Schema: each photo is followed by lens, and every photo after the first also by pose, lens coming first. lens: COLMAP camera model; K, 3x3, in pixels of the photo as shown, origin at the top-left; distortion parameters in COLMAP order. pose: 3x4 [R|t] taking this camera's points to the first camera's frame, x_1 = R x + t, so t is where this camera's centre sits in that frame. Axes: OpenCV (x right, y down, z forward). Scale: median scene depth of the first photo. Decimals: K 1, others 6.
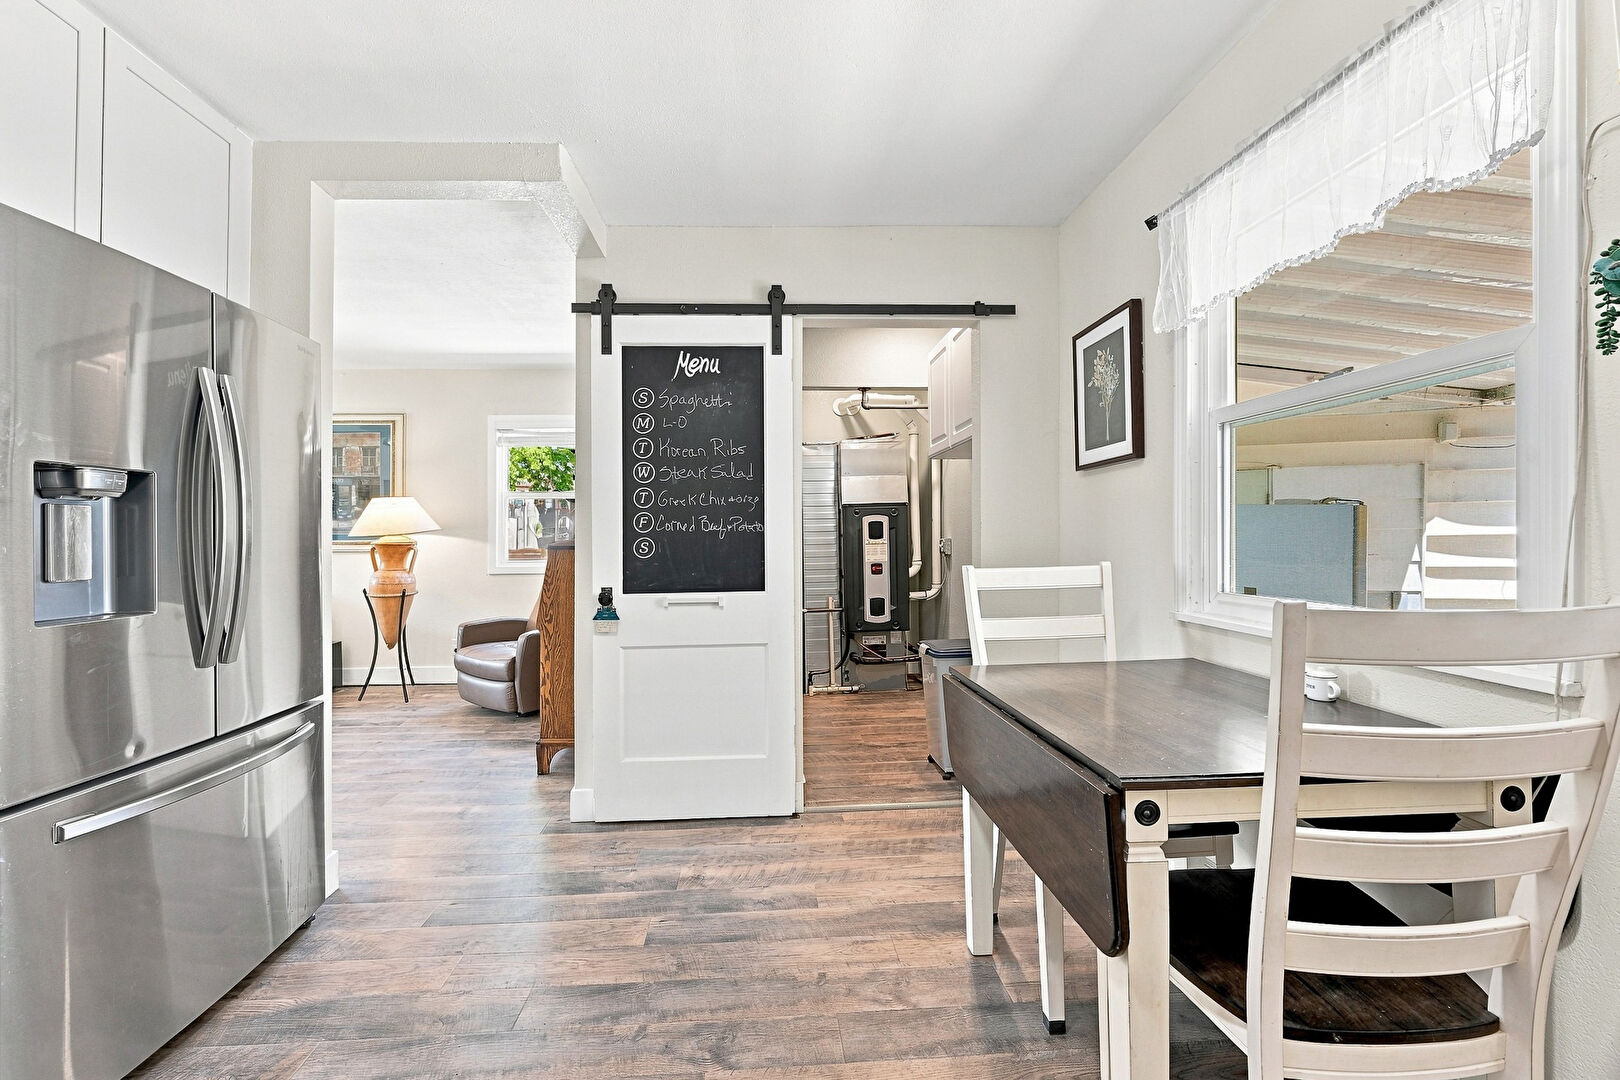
lens RADIAL K [[673.7, 0, 785.8], [0, 673.7, 535.3], [0, 0, 1]] dist [-0.000221, 0.000862]
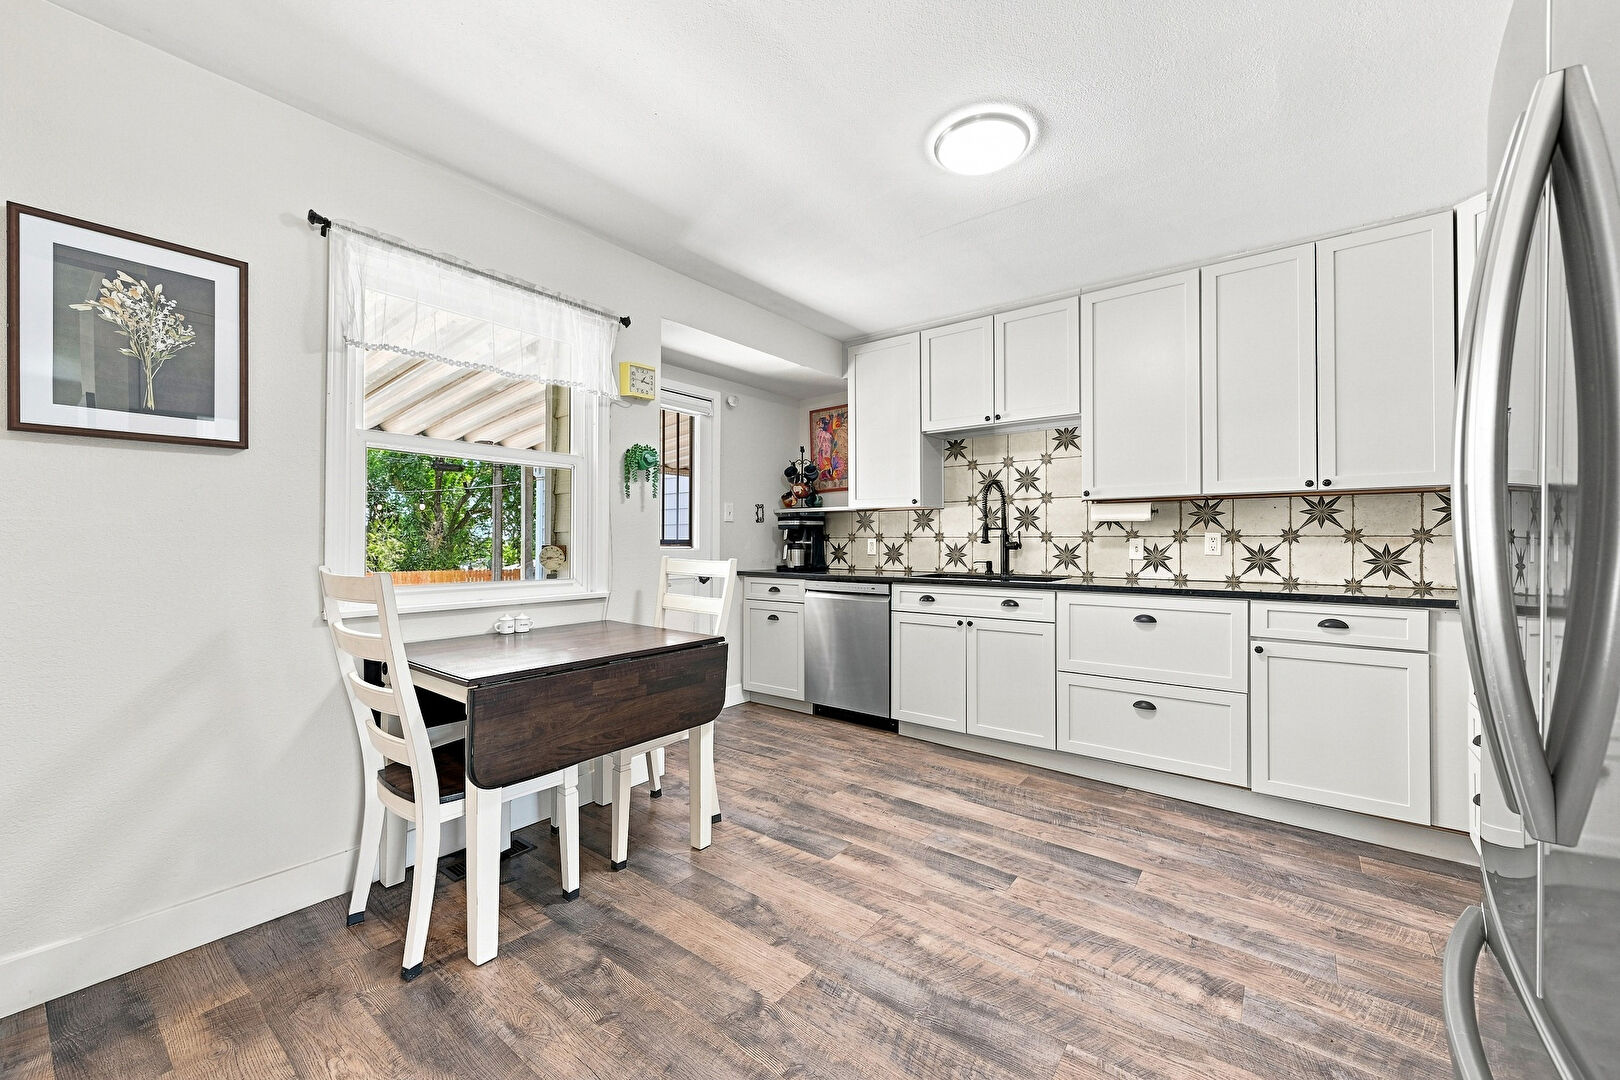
lens RADIAL K [[673.7, 0, 801.1], [0, 673.7, 527.7], [0, 0, 1]] dist [-0.000221, 0.000862]
pose [[-0.753171, 0.013122, 0.657694, -0.817743], [0.000993, 0.999823, -0.018810, 0.009480], [-0.657824, -0.013515, -0.753051, 1.648319]]
